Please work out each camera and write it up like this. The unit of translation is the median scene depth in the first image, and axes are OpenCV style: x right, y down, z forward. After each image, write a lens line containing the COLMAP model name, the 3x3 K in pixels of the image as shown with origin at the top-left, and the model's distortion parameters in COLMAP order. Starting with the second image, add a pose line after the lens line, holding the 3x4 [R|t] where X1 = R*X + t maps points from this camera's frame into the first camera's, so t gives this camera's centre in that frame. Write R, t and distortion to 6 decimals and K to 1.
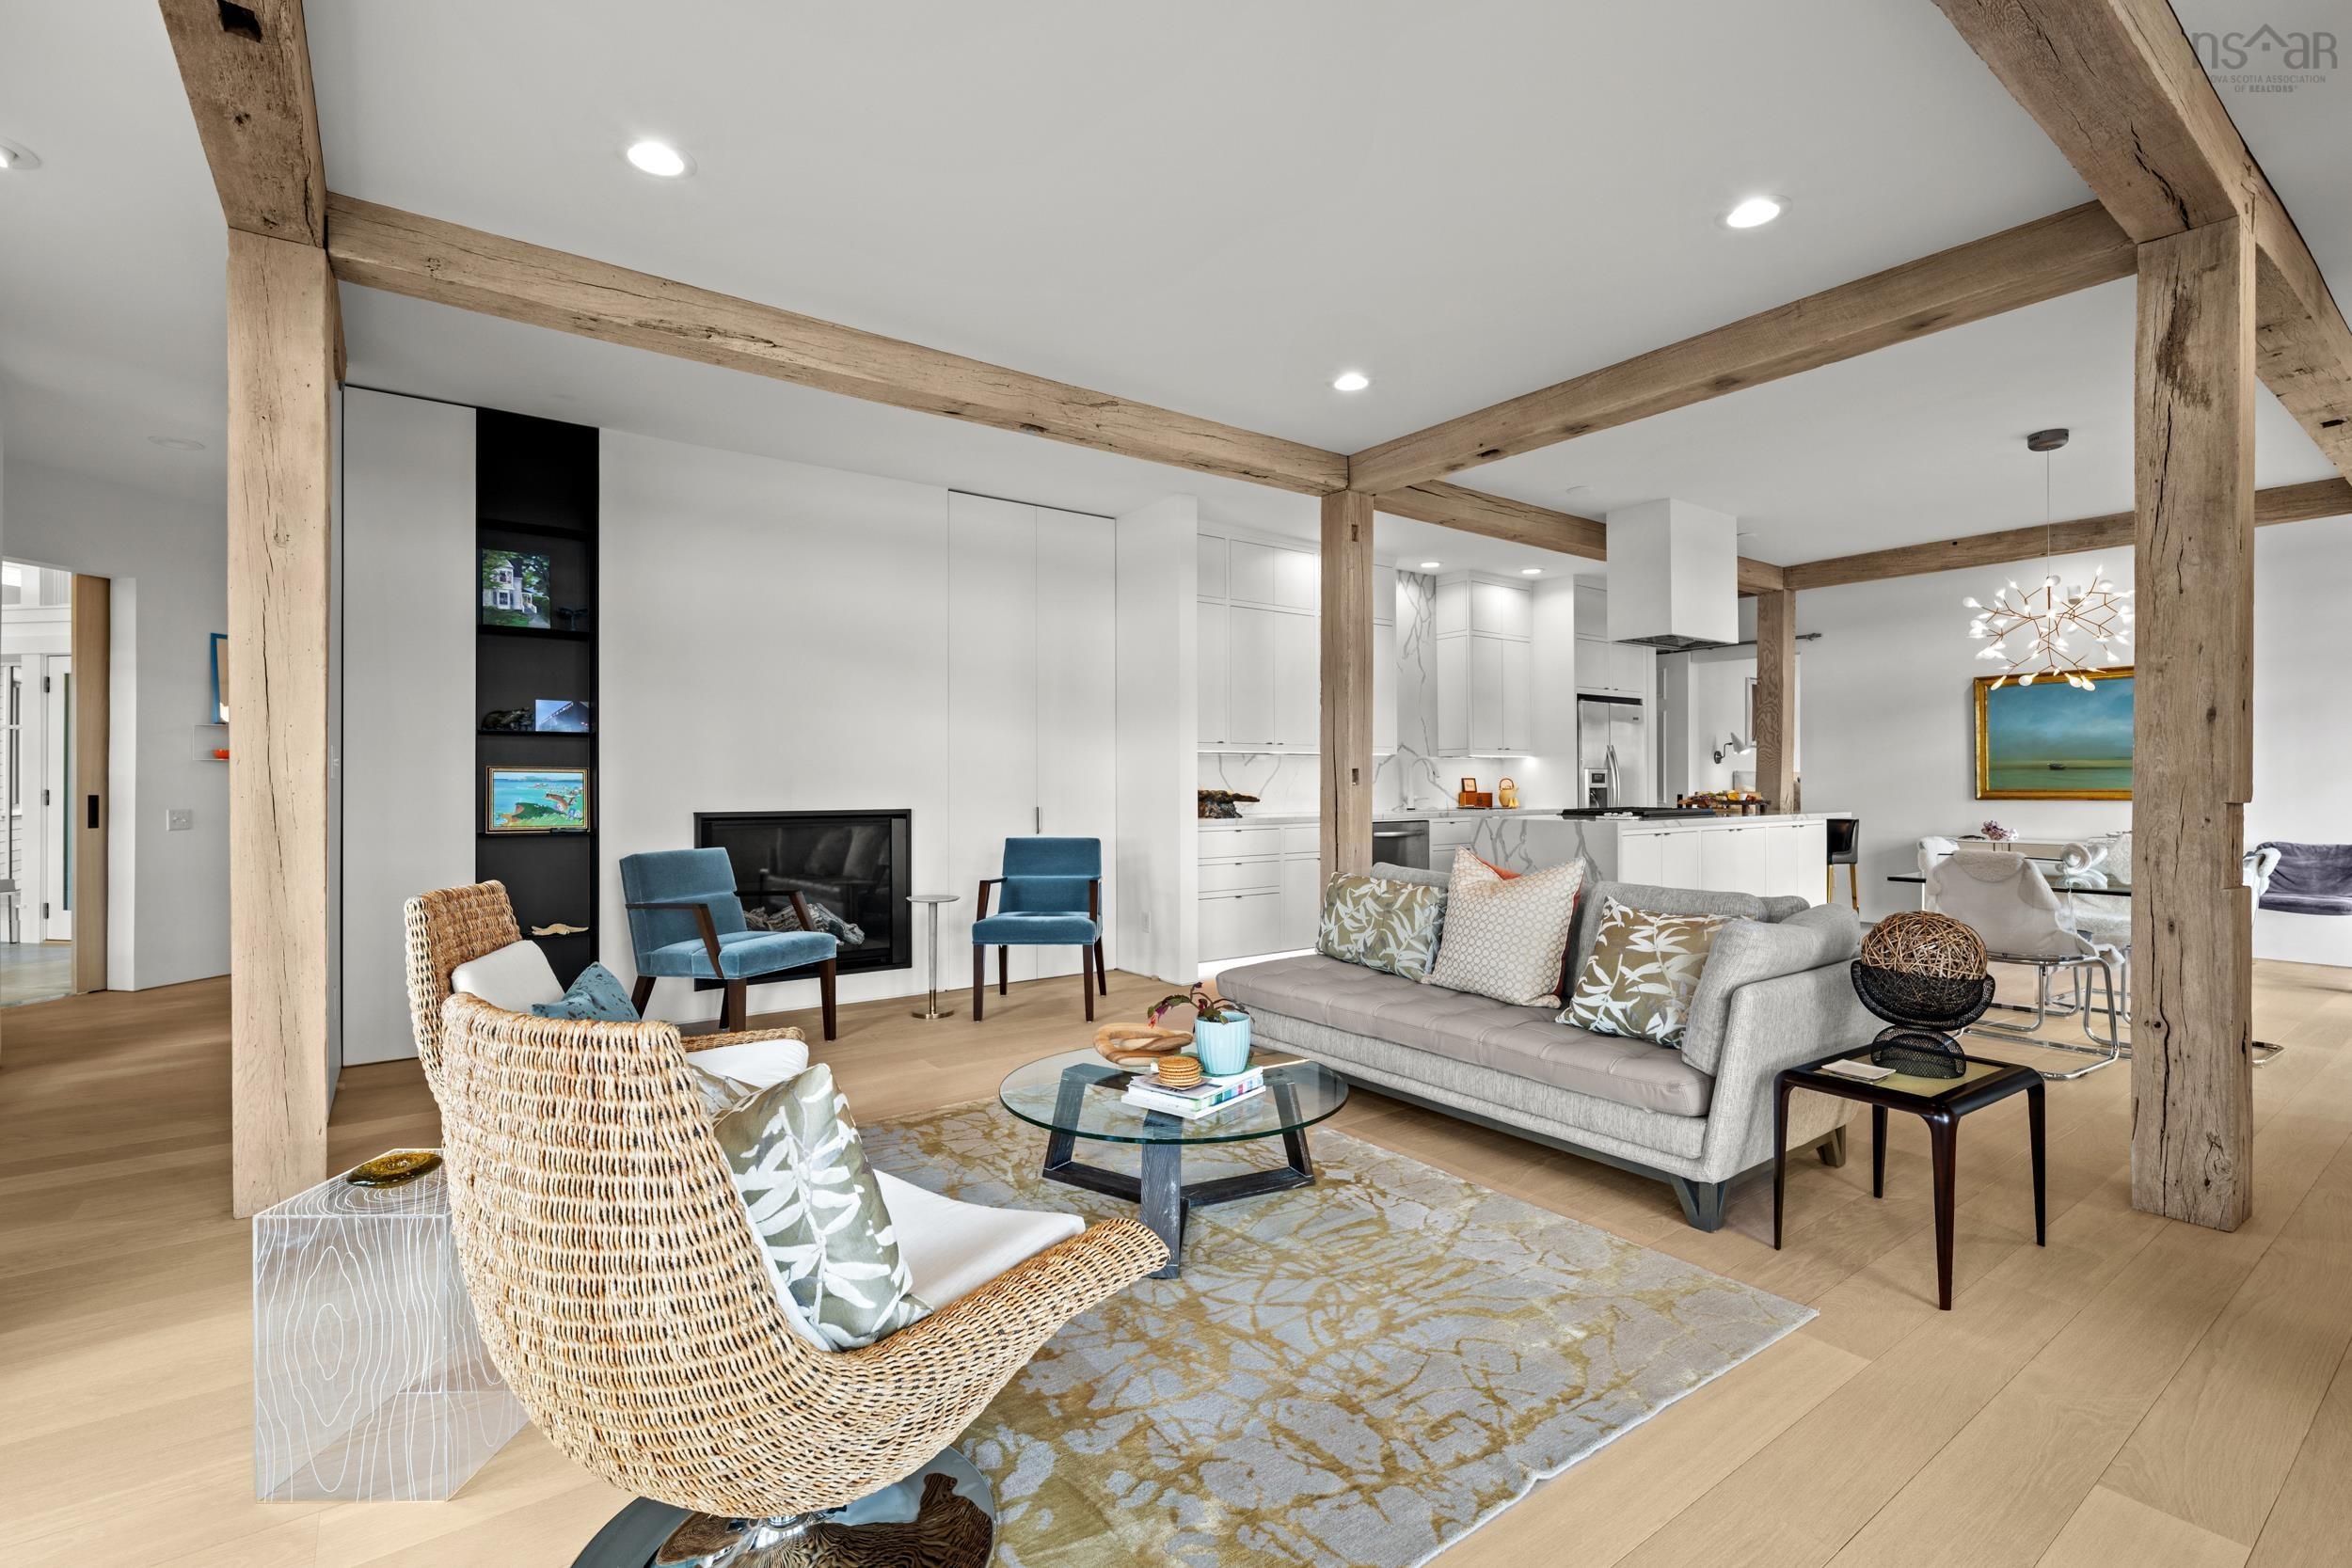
lens RADIAL K [[1055.9, 0, 1176.0], [0, 1055.9, 784.0], [0, 0, 1]] dist [-0.000083, 0.000136]
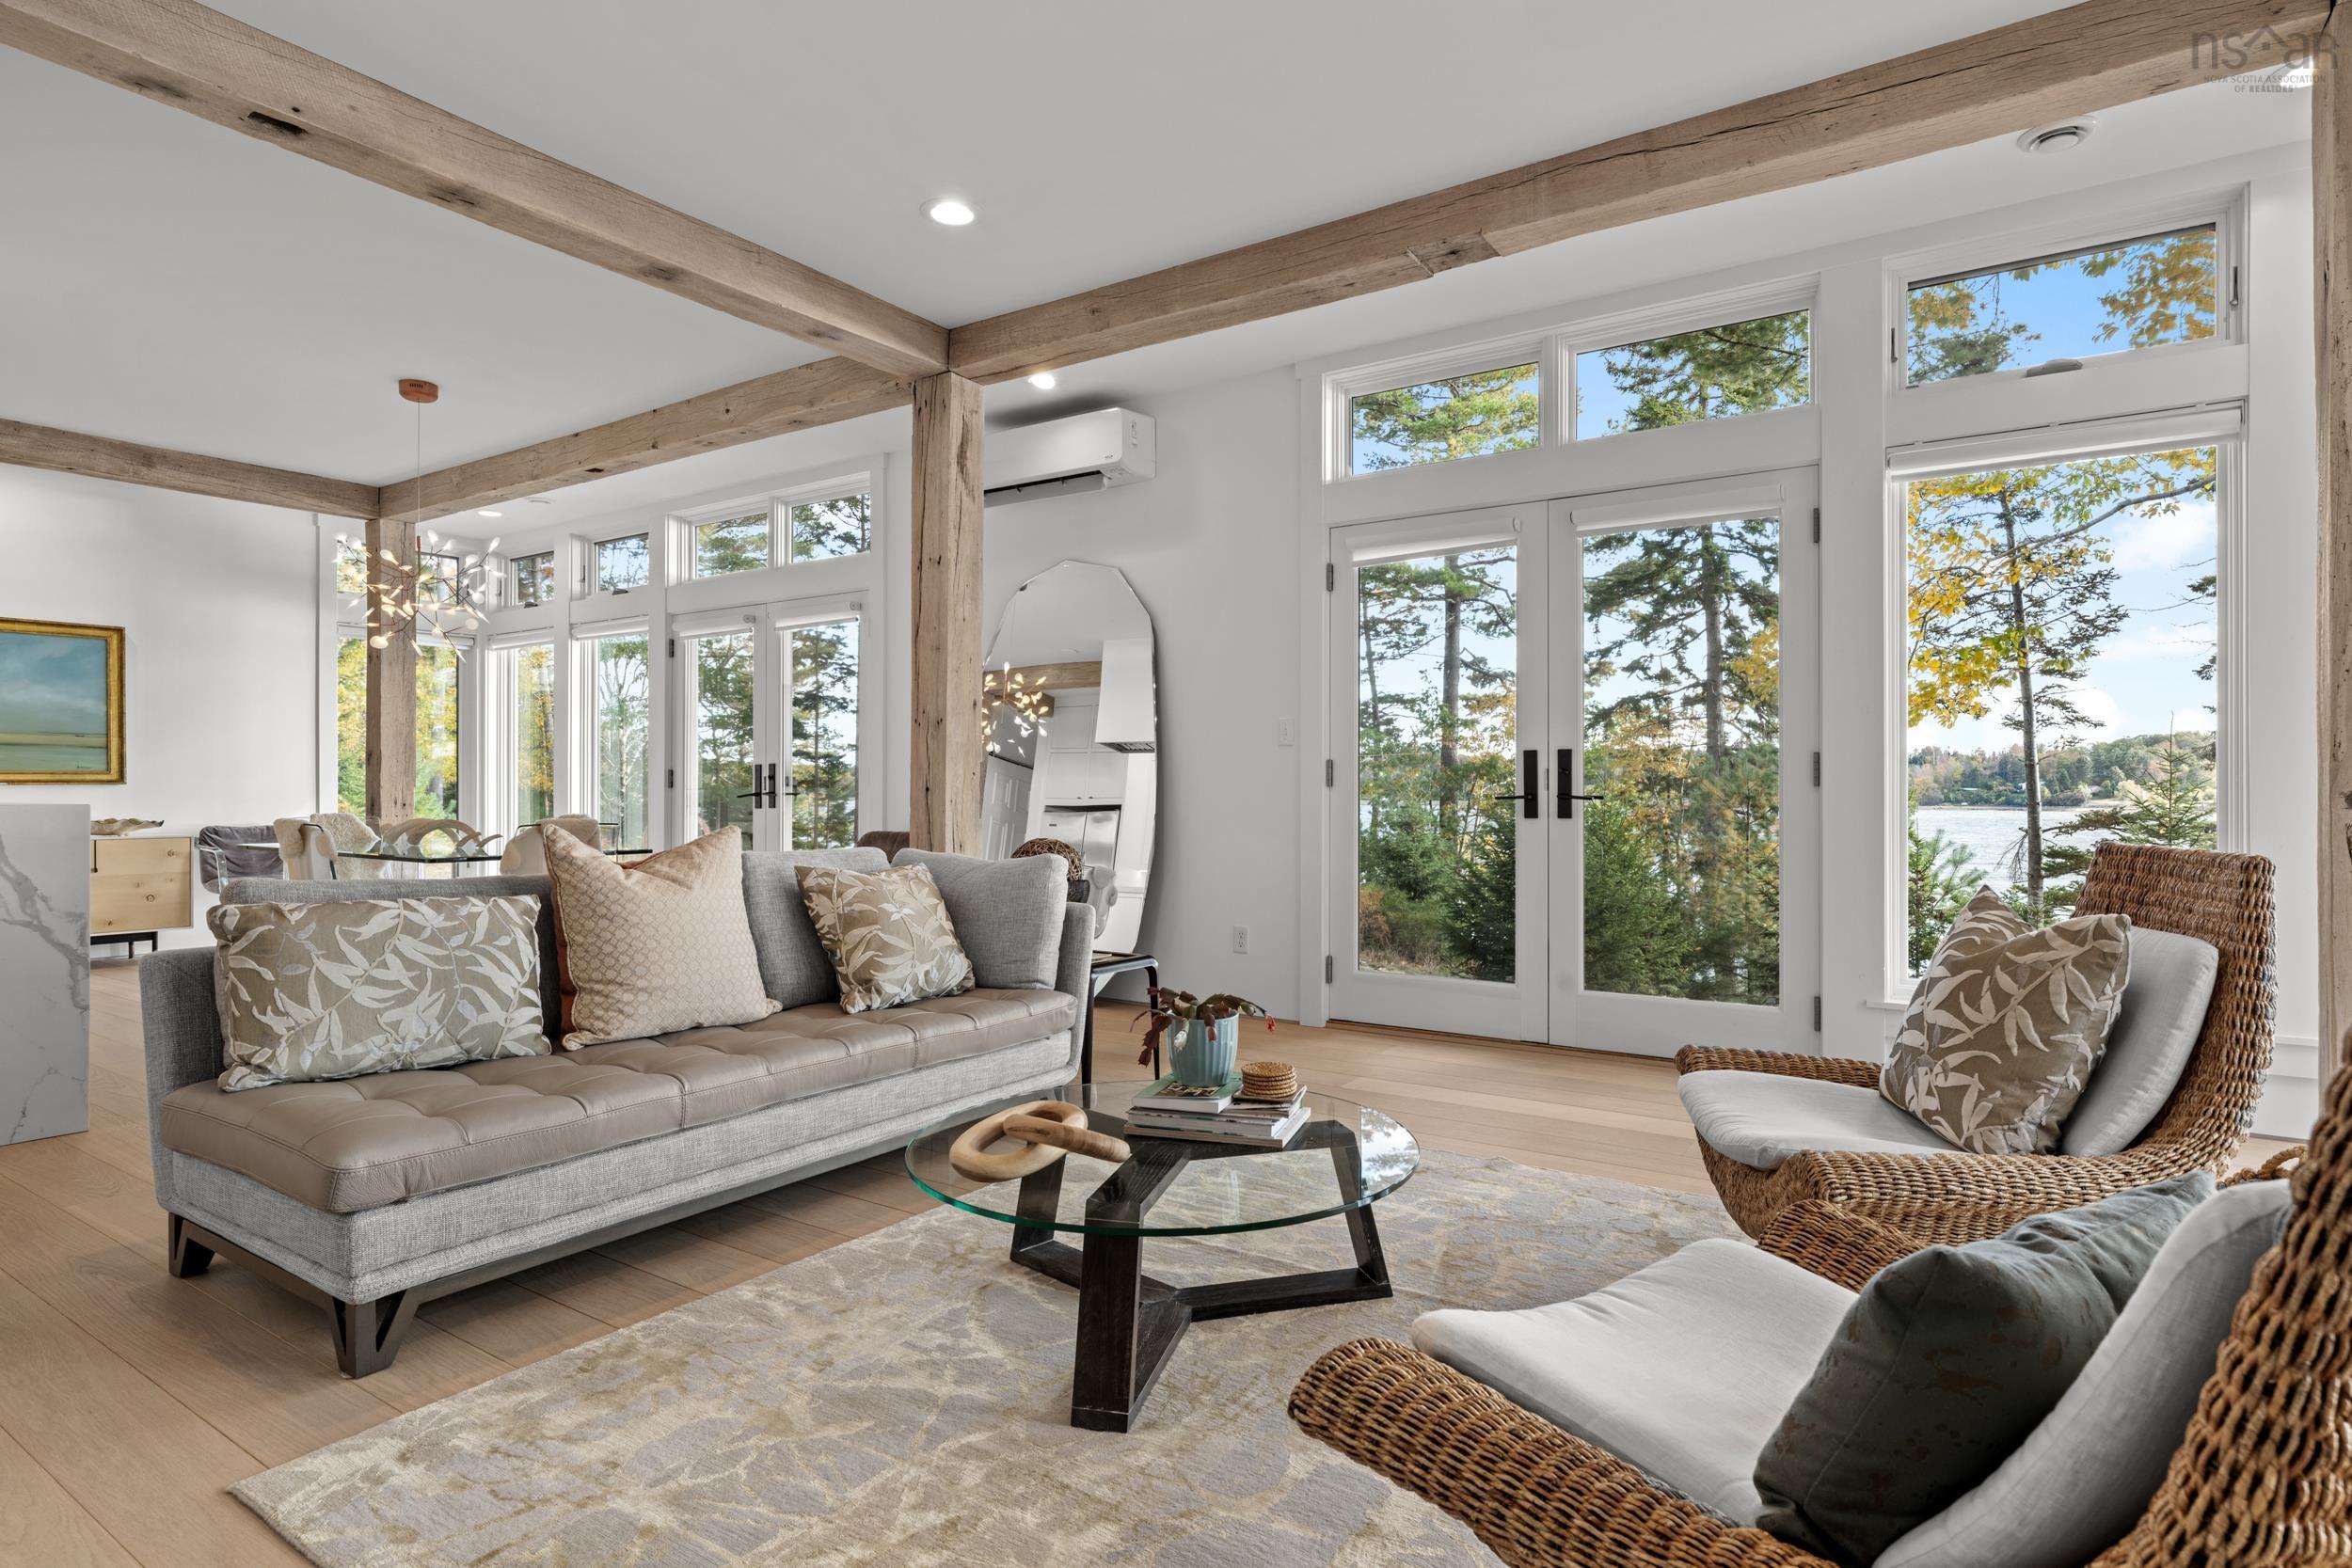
lens RADIAL K [[1239.2, 0, 1173.1], [0, 1239.2, 795.6], [0, 0, 1]] dist [-0.000248, -0.000325]
pose [[-0.337036, -0.002772, 0.941488, -0.510182], [0.002171, 0.999991, 0.003721, 0.038021], [-0.941489, 0.003298, -0.337027, 0.848695]]
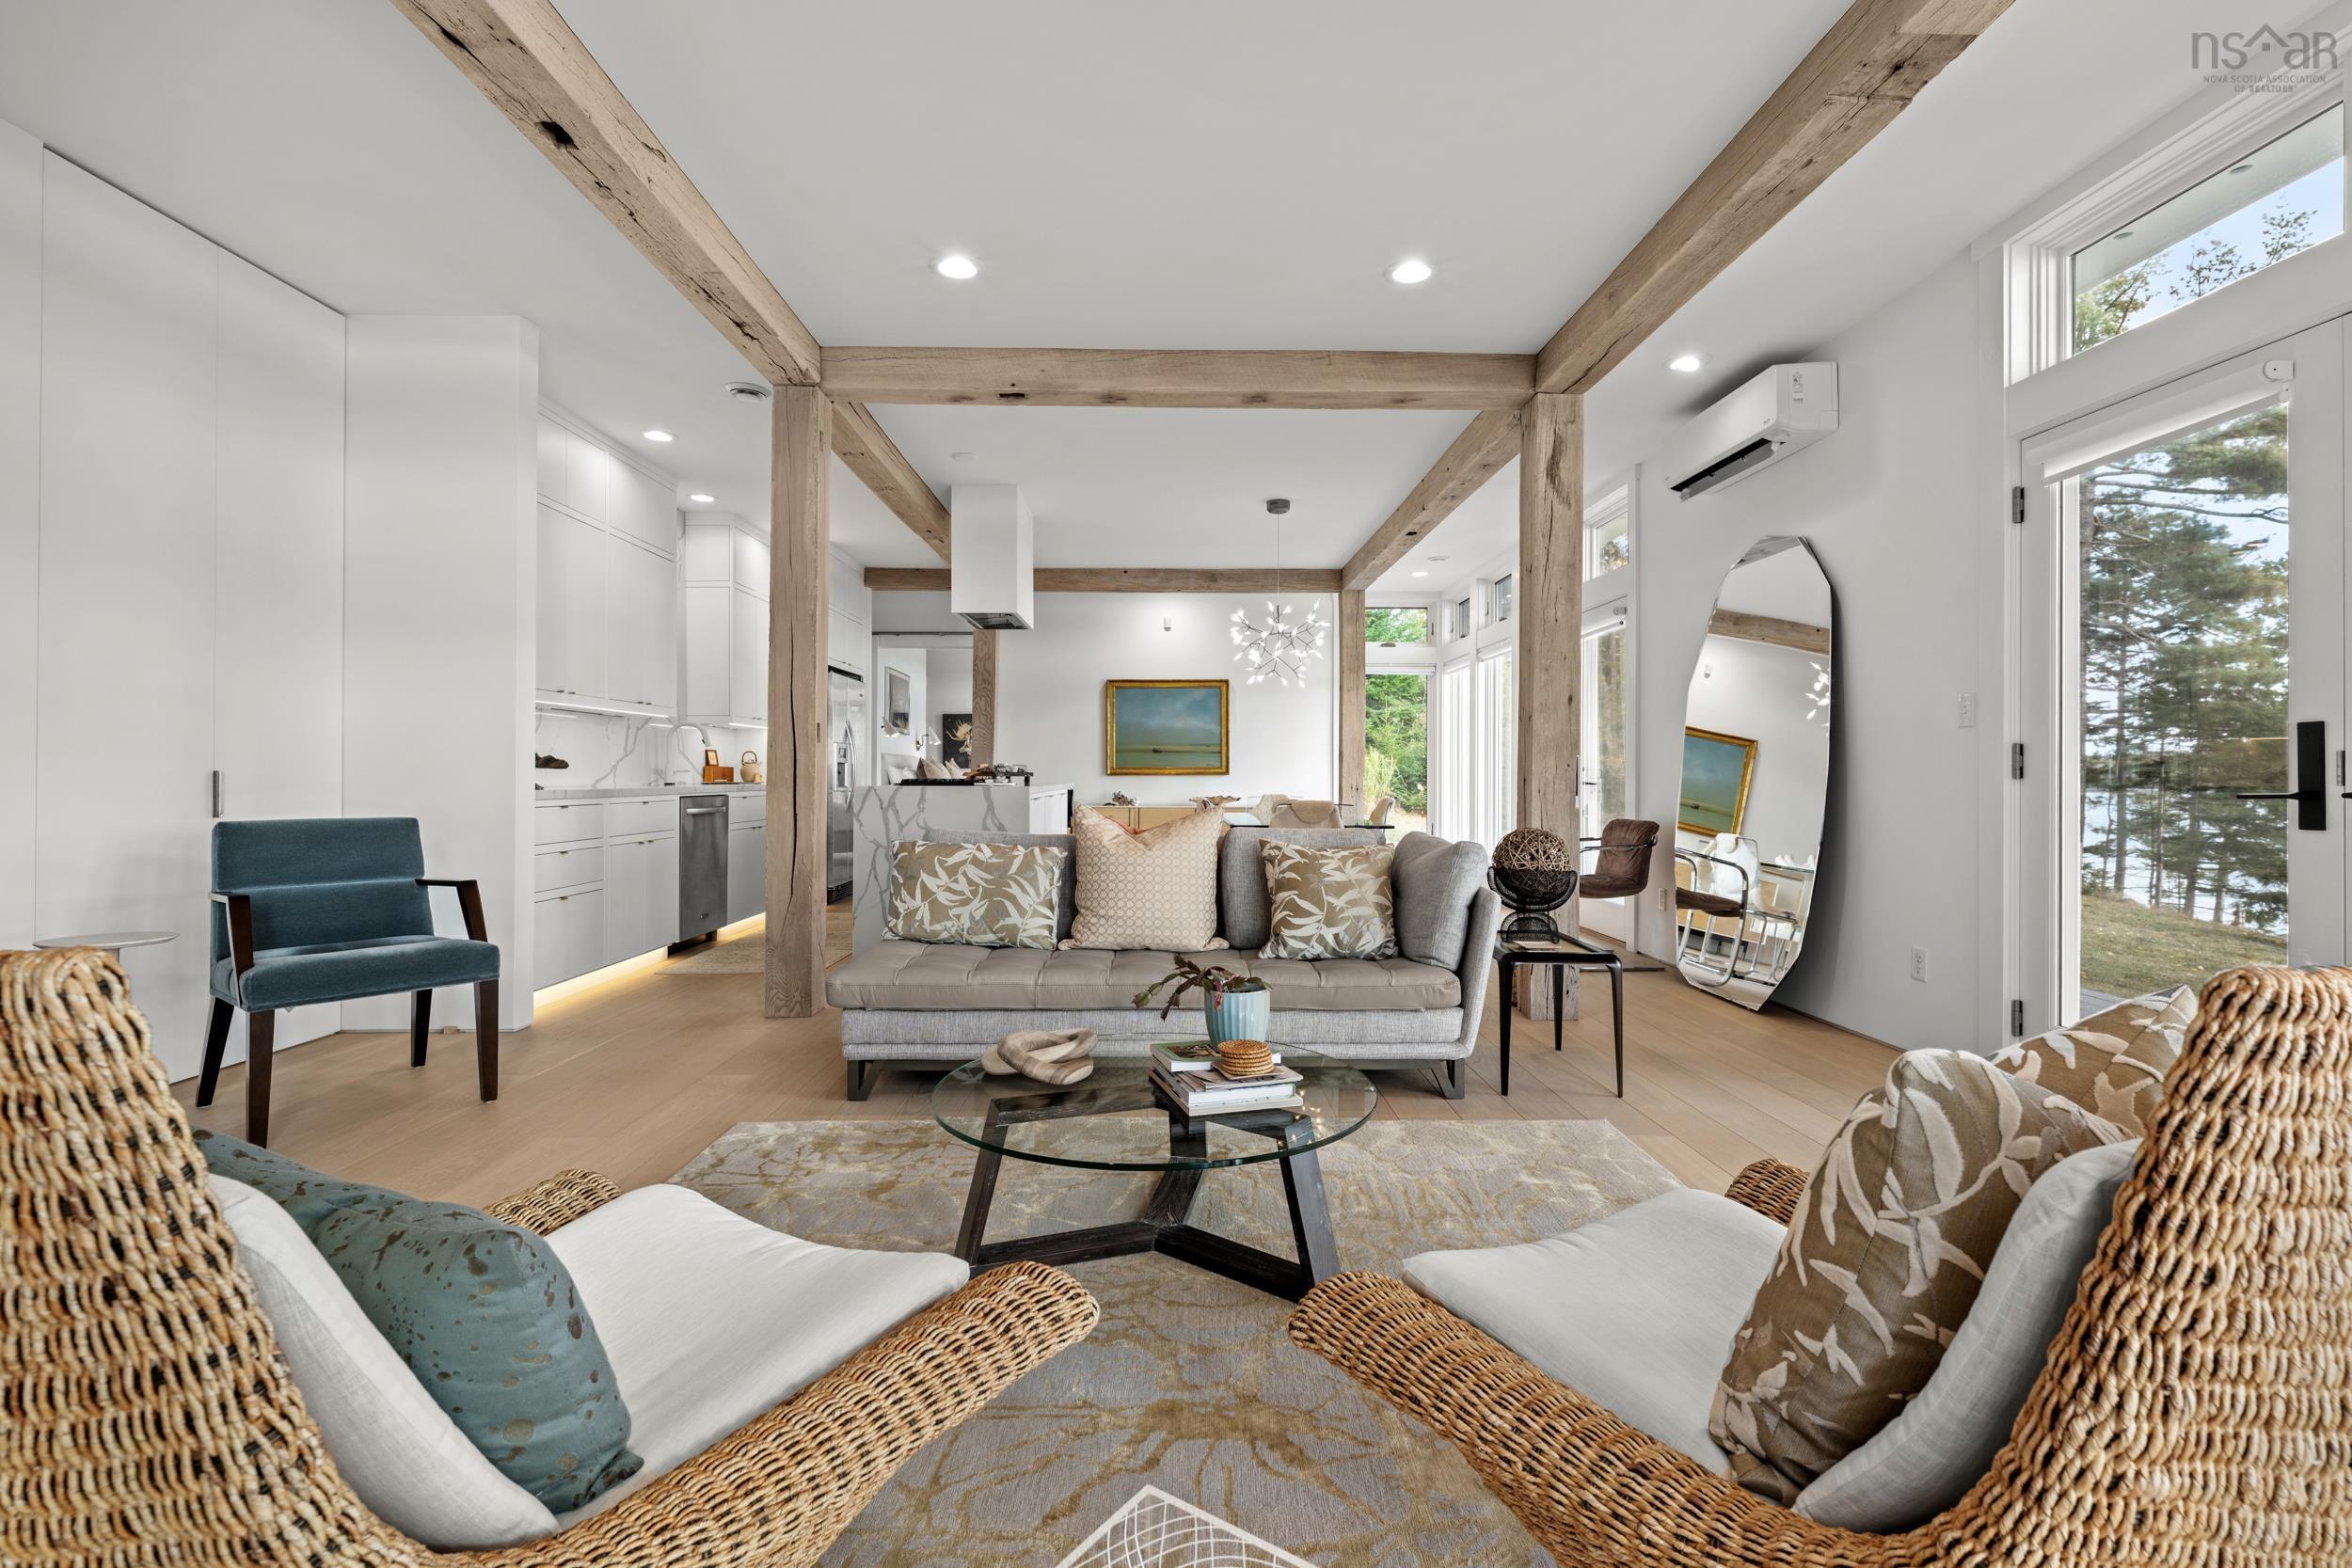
lens RADIAL K [[1050.5, 0, 1174.5], [0, 1050.5, 776.5], [0, 0, 1]] dist [-0.000689, -0.000174]
pose [[0.581187, 0.003622, 0.813762, -0.424951], [-0.002755, 0.999993, -0.002484, 0.036127], [-0.813765, -0.000798, 0.581193, 0.357132]]
